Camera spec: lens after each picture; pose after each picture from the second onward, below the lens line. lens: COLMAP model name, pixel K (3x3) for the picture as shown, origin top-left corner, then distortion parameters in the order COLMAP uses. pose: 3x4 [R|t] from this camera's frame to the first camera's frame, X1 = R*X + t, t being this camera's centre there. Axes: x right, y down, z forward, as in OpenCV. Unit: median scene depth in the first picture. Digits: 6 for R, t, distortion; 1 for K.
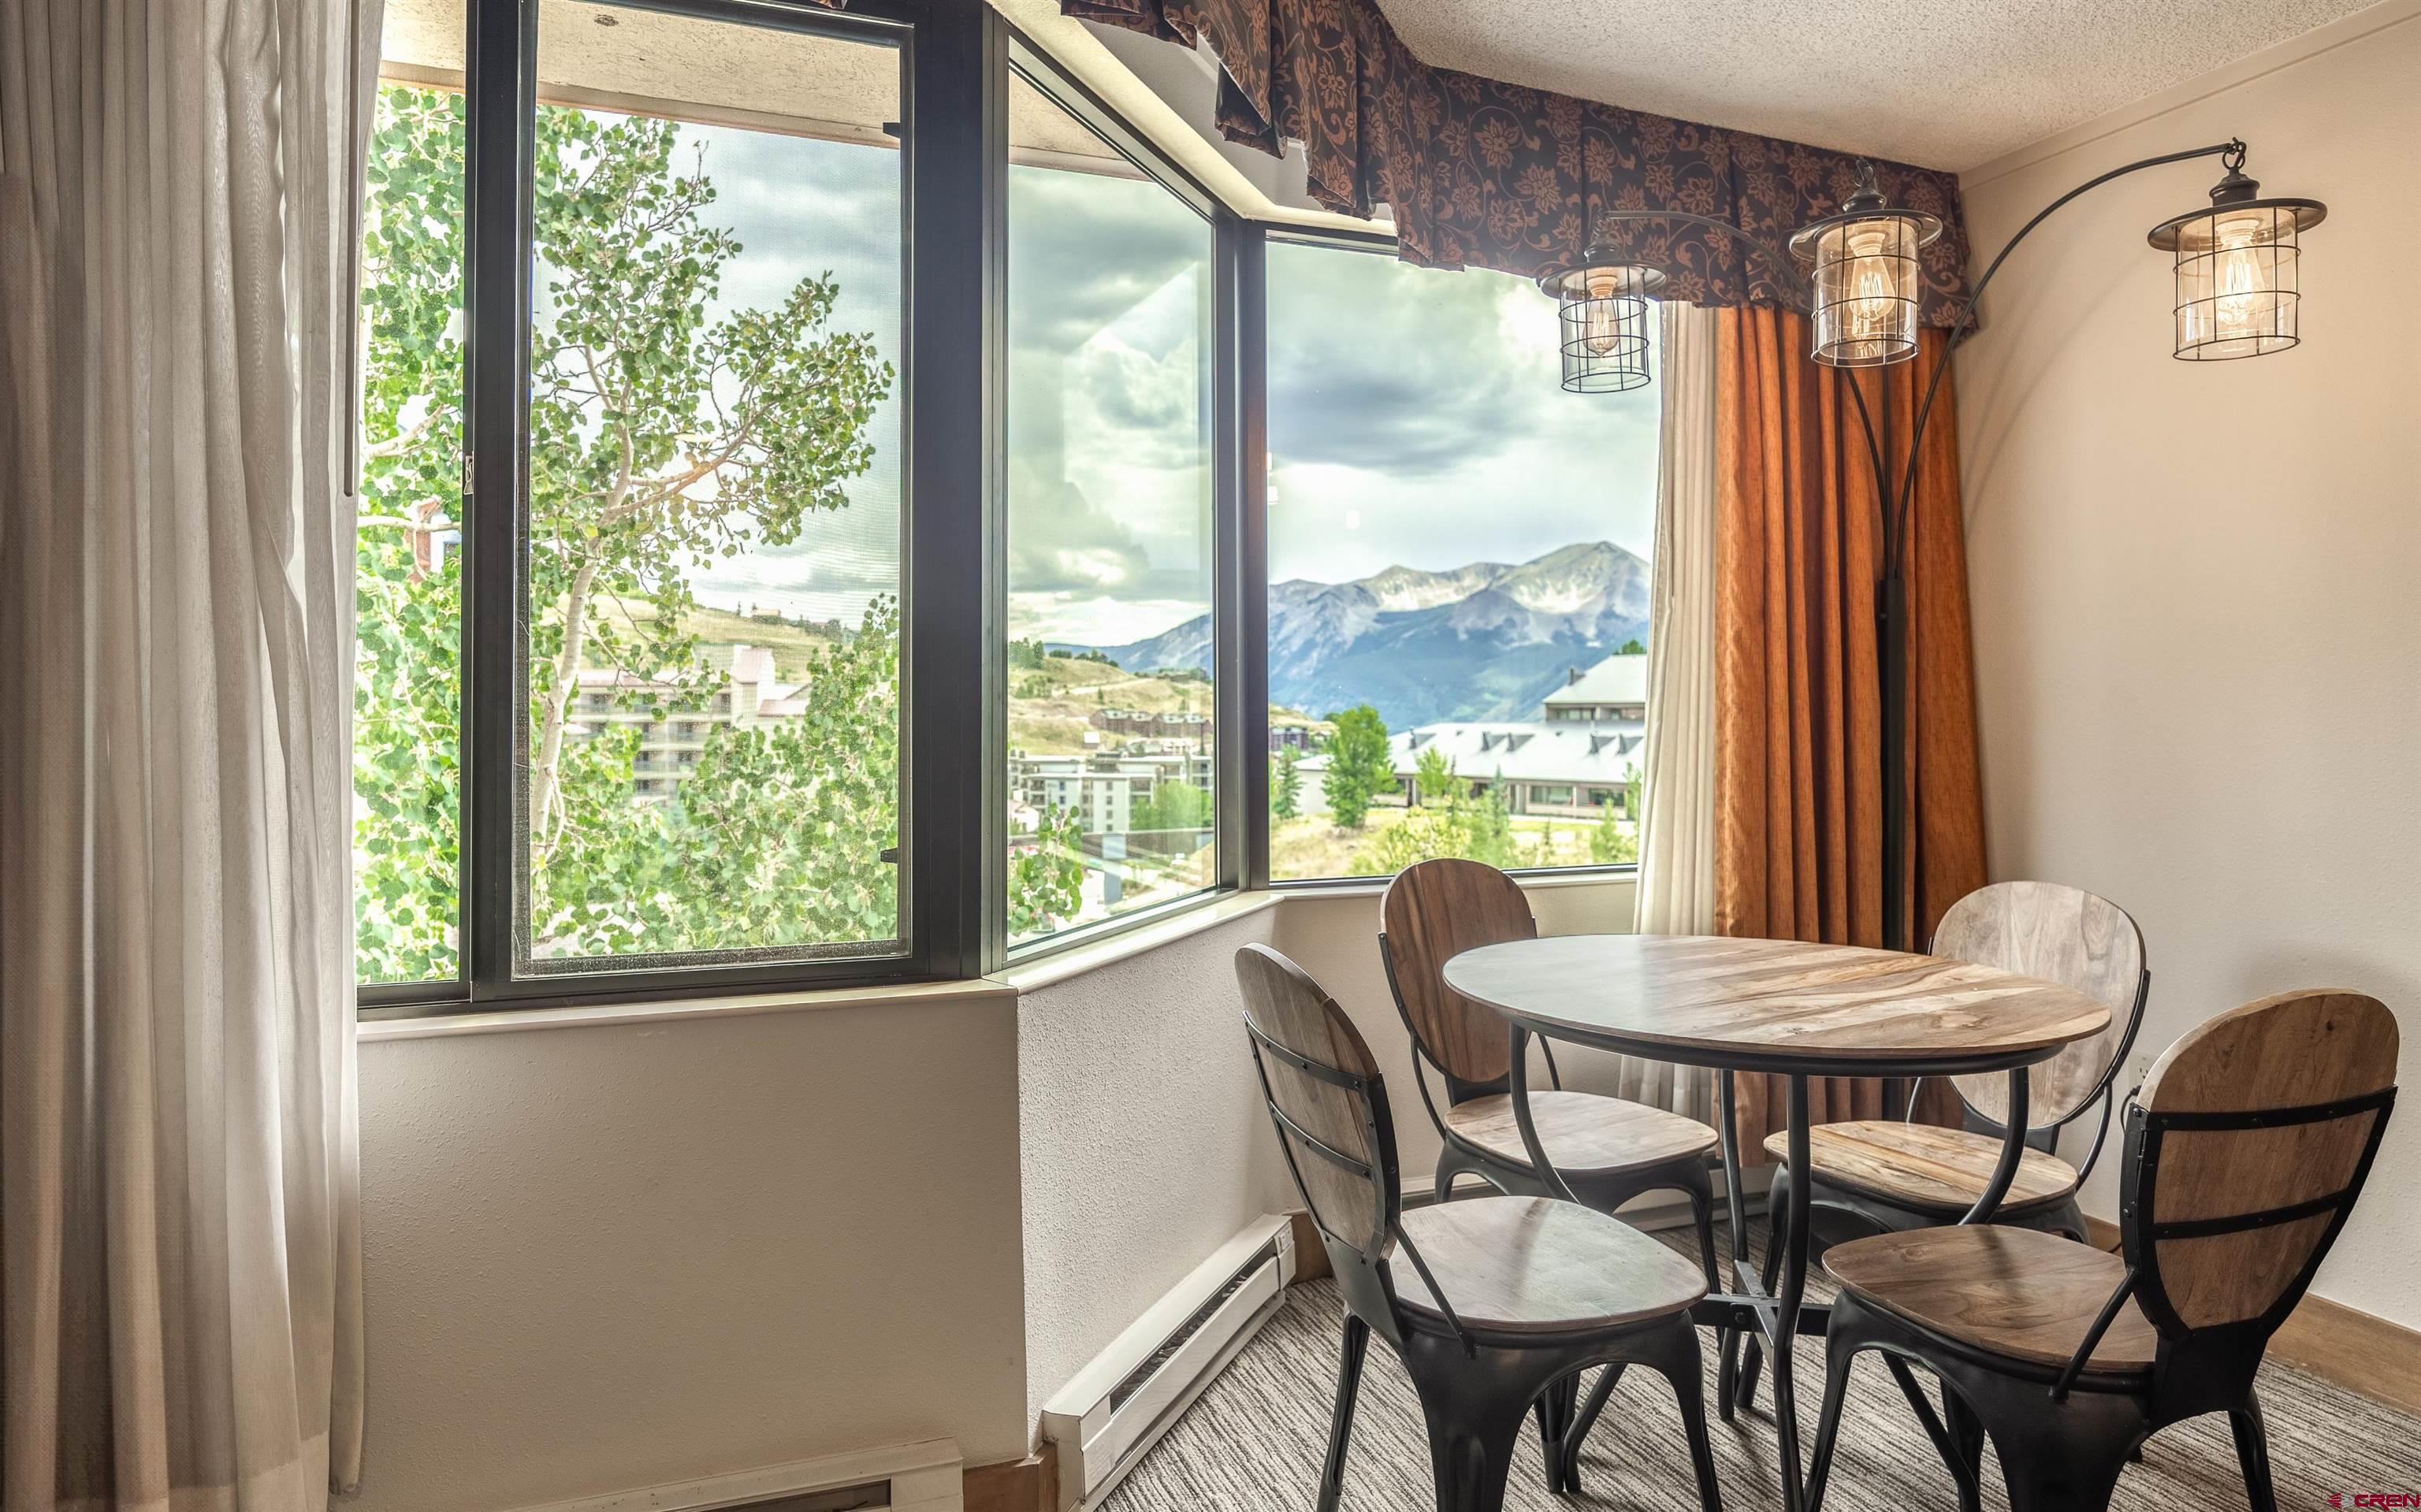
lens RADIAL K [[1460.8, 0, 1195.1], [0, 1460.8, 687.9], [0, 0, 1]] dist [-0.004681, 0.002905]
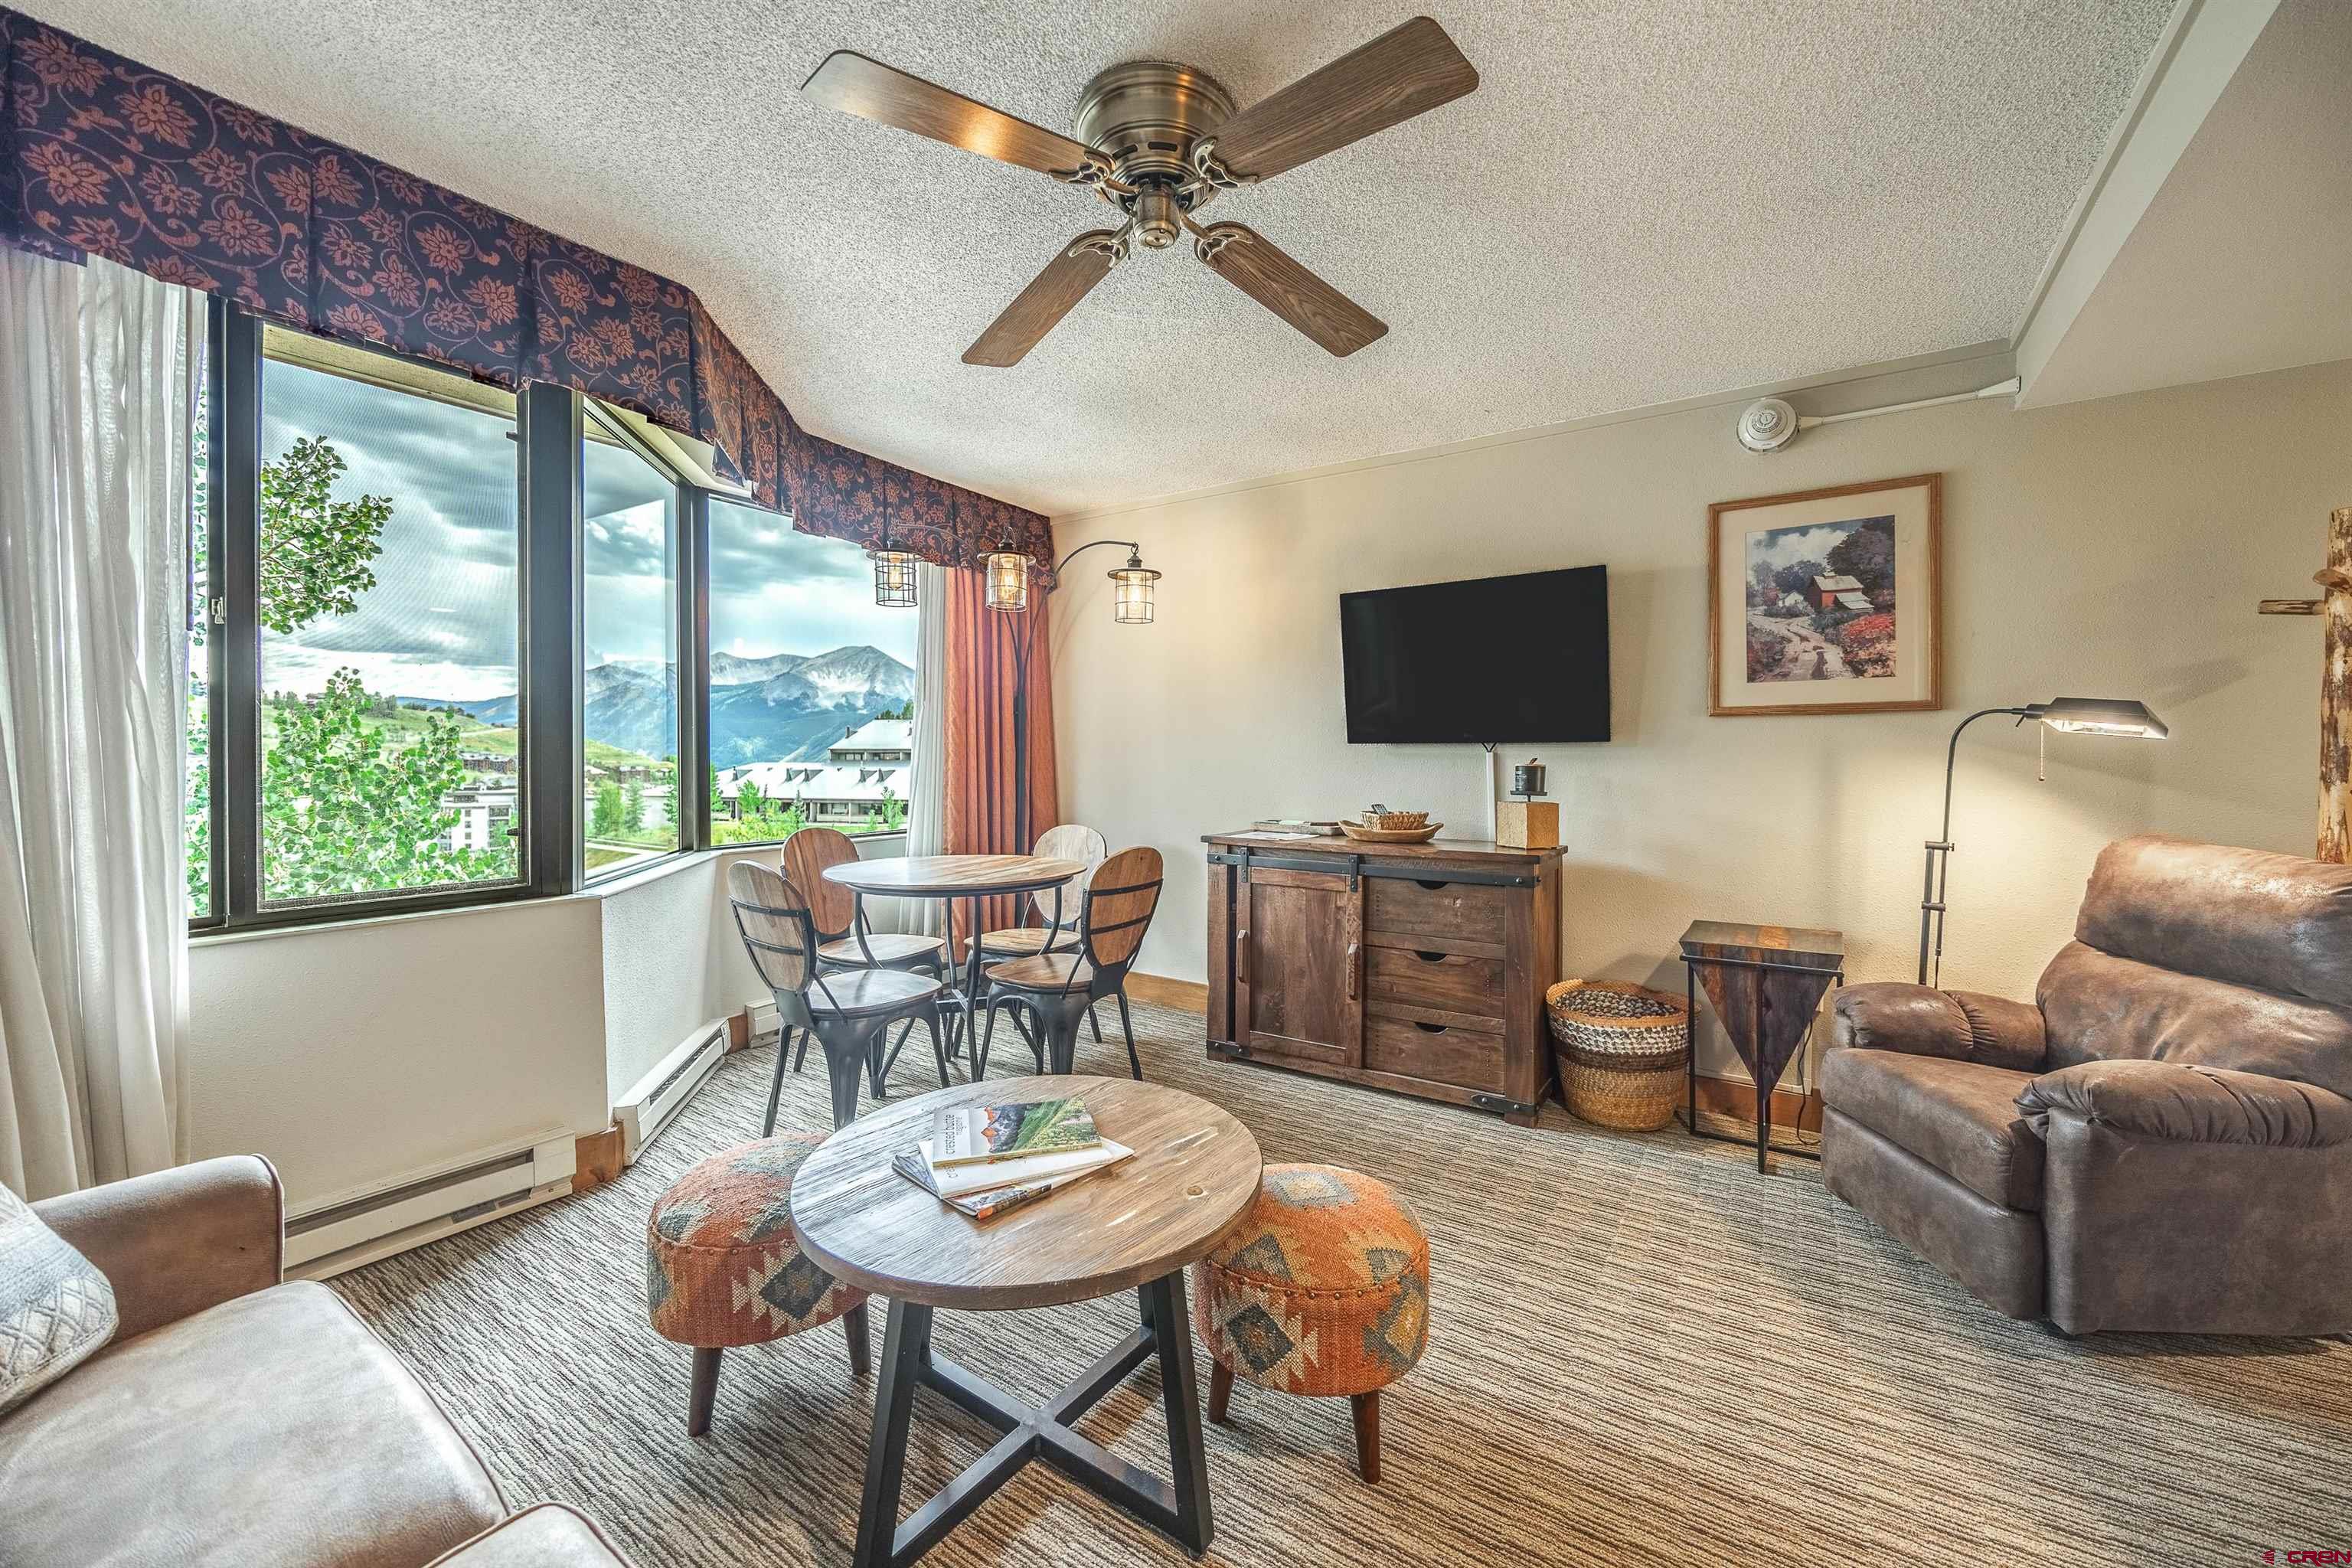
lens RADIAL K [[919.6, 0, 1180.0], [0, 919.6, 754.8], [0, 0, 1]] dist [0.001837, -0.000287]
pose [[0.825497, 0.001864, 0.564404, -0.151971], [-0.010956, 0.999859, 0.012723, -0.006680], [-0.564301, -0.016686, 0.825401, -0.394152]]
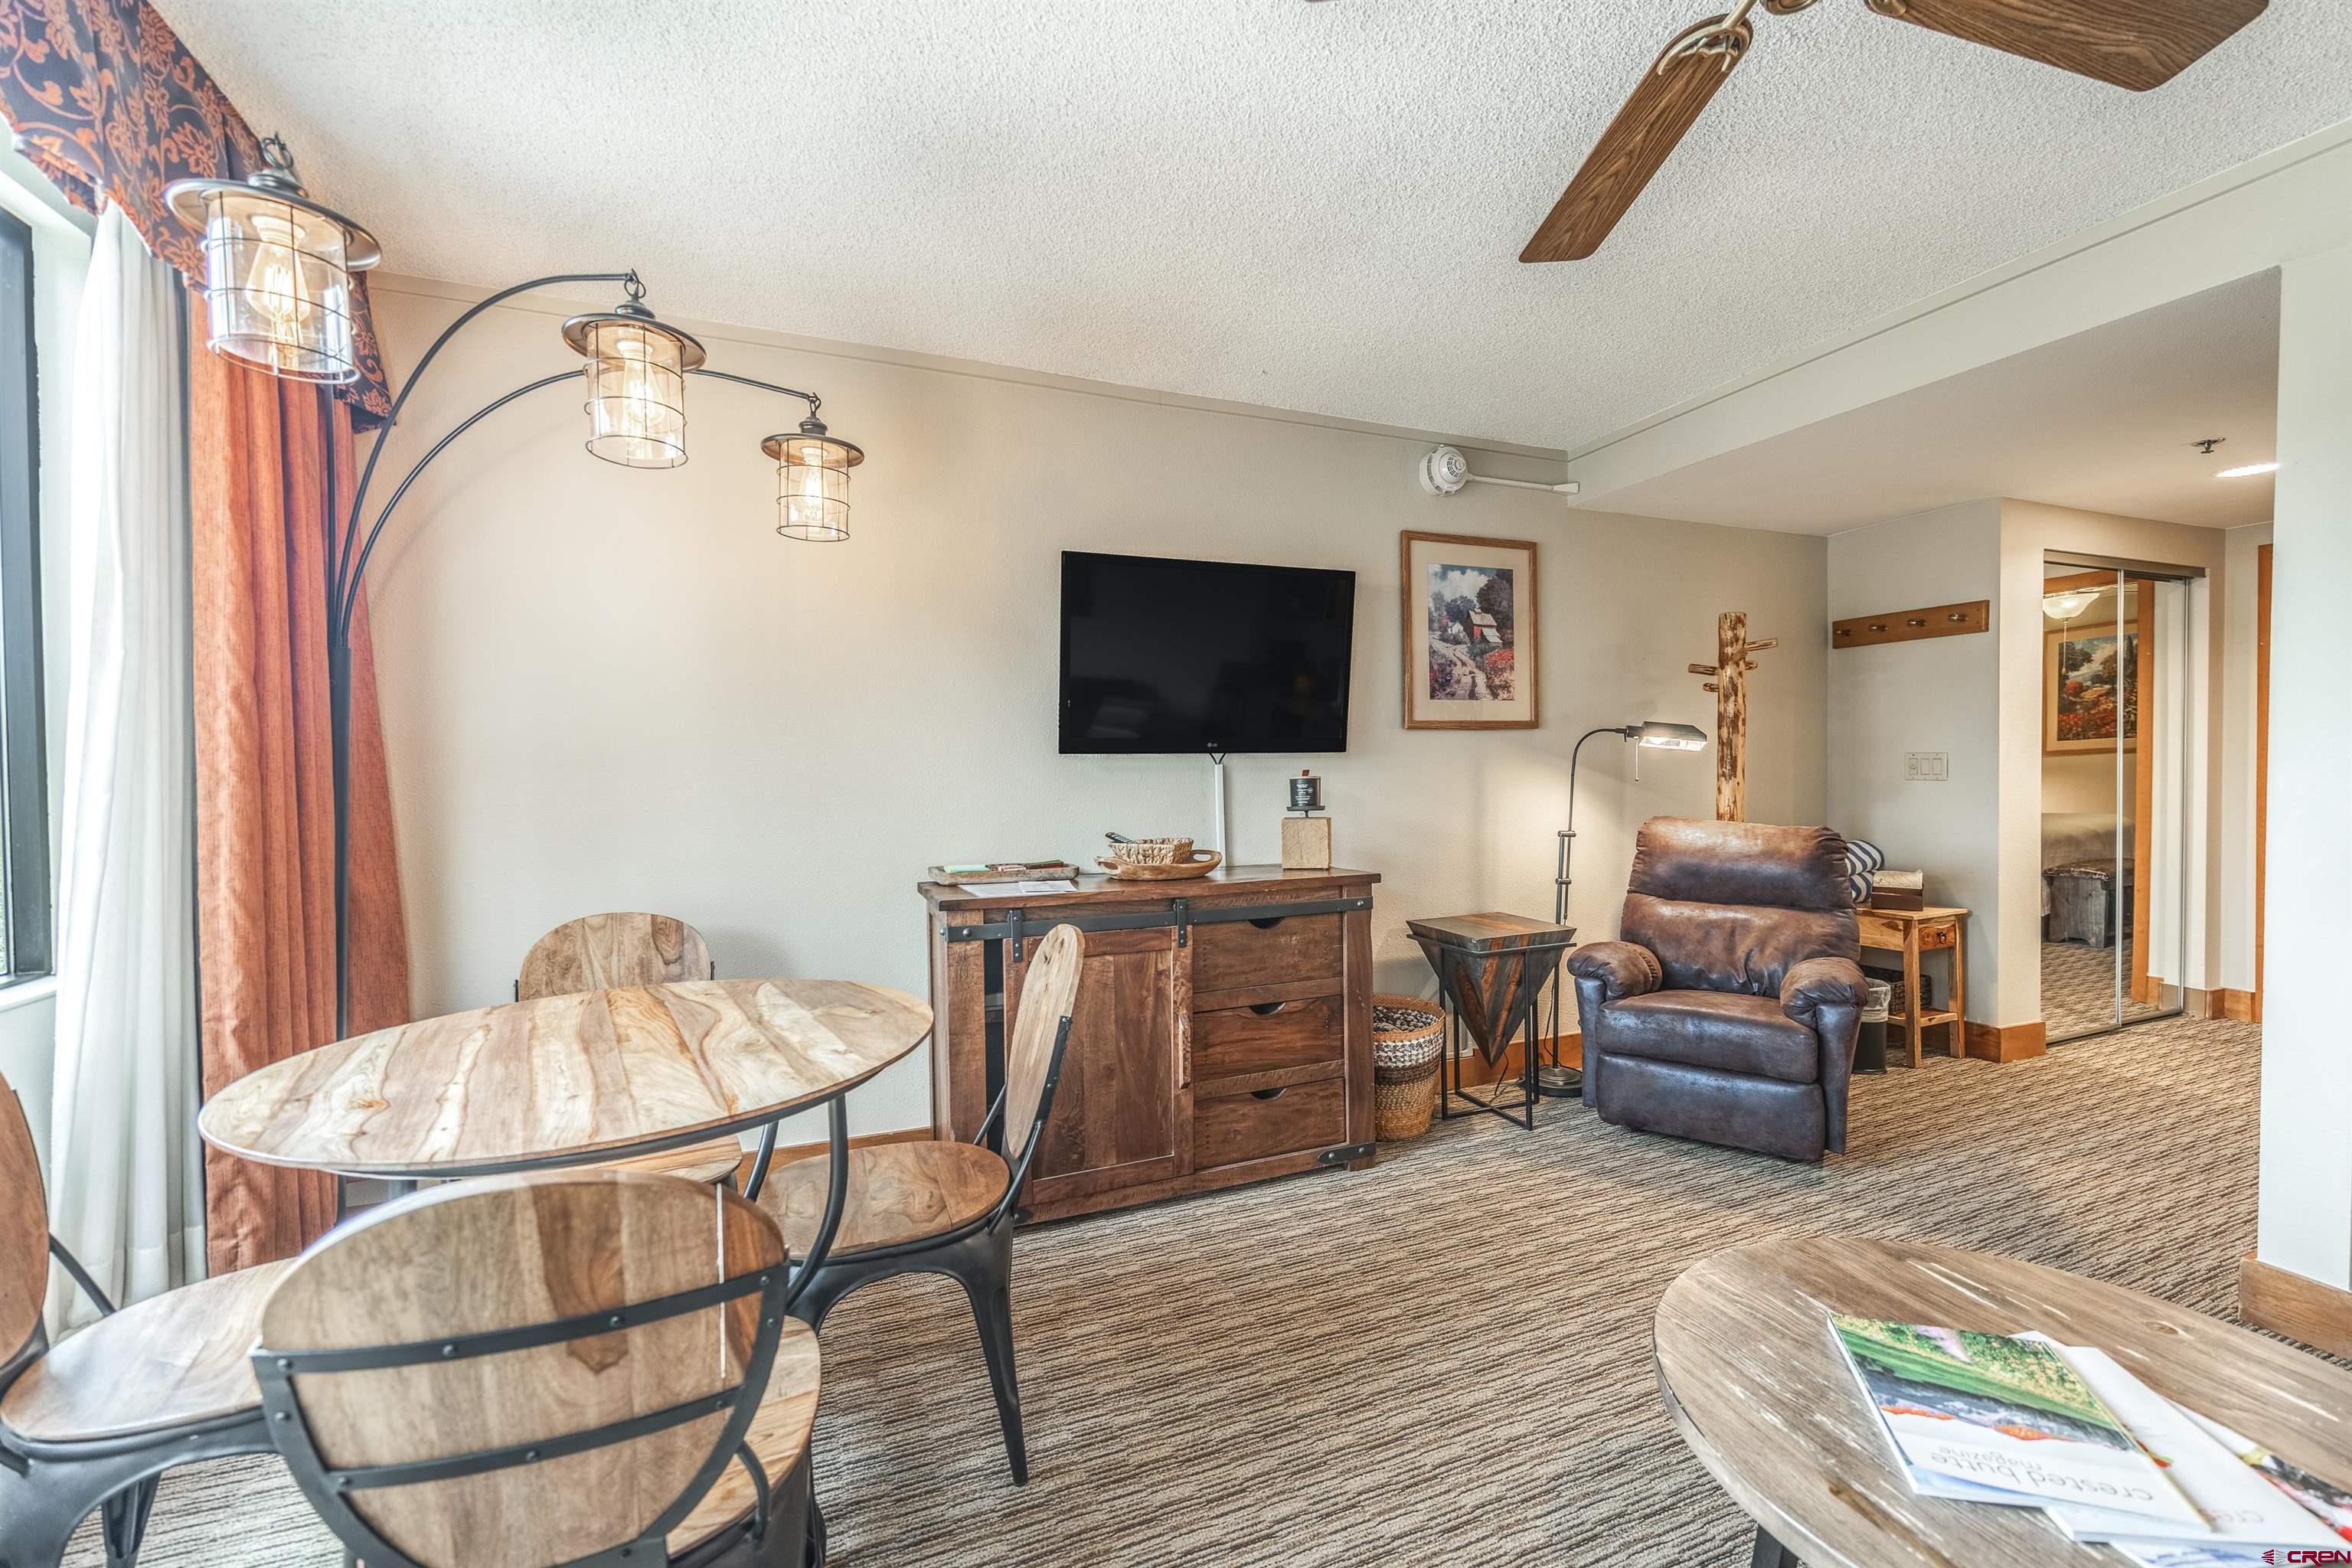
lens RADIAL K [[984.5, 0, 1177.5], [0, 984.5, 786.5], [0, 0, 1]] dist [-0.004389, -0.000159]
pose [[-0.021481, -0.016151, 0.999639, -0.270421], [-0.004823, 0.999860, 0.016051, 0.010375], [-0.999758, -0.004477, -0.021555, 0.556618]]
